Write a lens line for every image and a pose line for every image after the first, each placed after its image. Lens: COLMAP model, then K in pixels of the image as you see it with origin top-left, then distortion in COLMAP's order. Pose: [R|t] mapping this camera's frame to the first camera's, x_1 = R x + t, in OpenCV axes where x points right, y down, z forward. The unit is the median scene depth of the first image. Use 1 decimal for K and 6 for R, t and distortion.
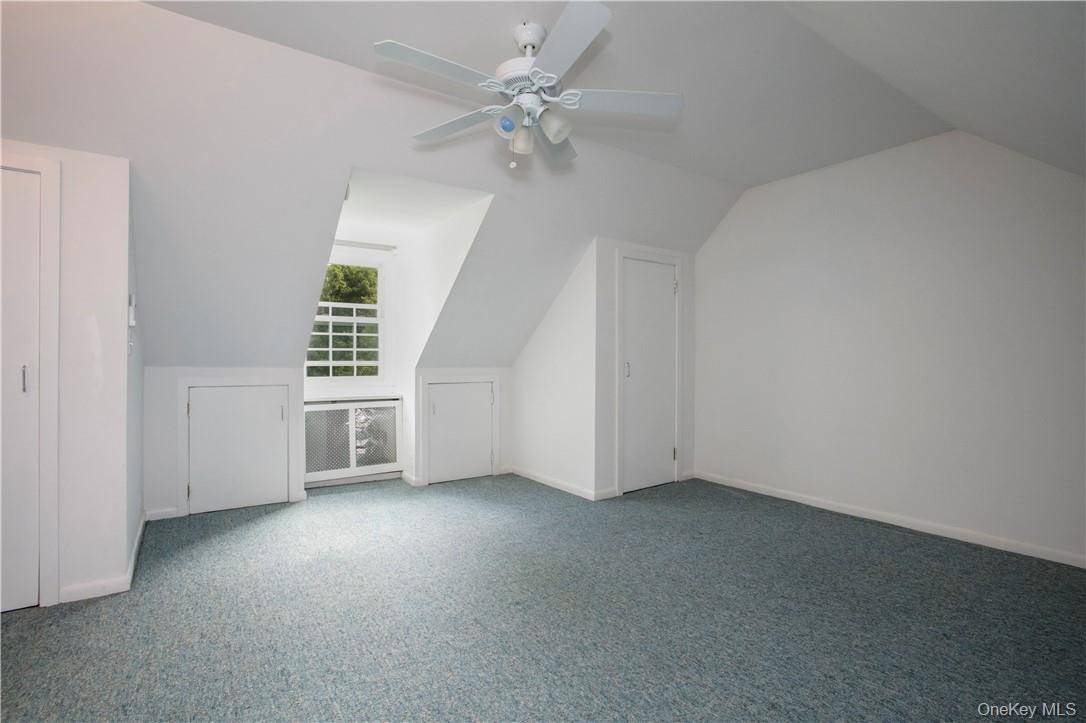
lens RADIAL K [[530.2, 0, 548.7], [0, 530.2, 355.7], [0, 0, 1]] dist [-0.076935, 0.031180]
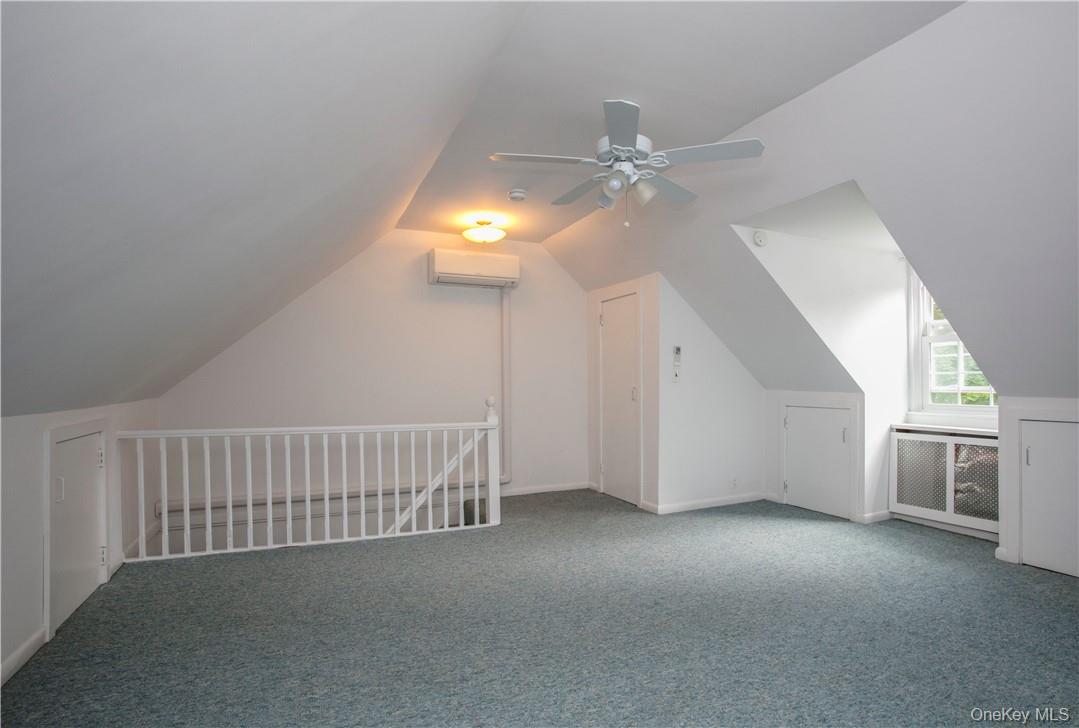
lens RADIAL K [[524.8, 0, 540.6], [0, 524.8, 389.2], [0, 0, 1]] dist [-0.000812, -0.000108]
pose [[-0.179763, 0.010392, -0.983655, 0.608531], [0.011367, 0.999899, 0.008486, -0.000277], [0.983644, -0.009656, -0.179863, 0.533358]]
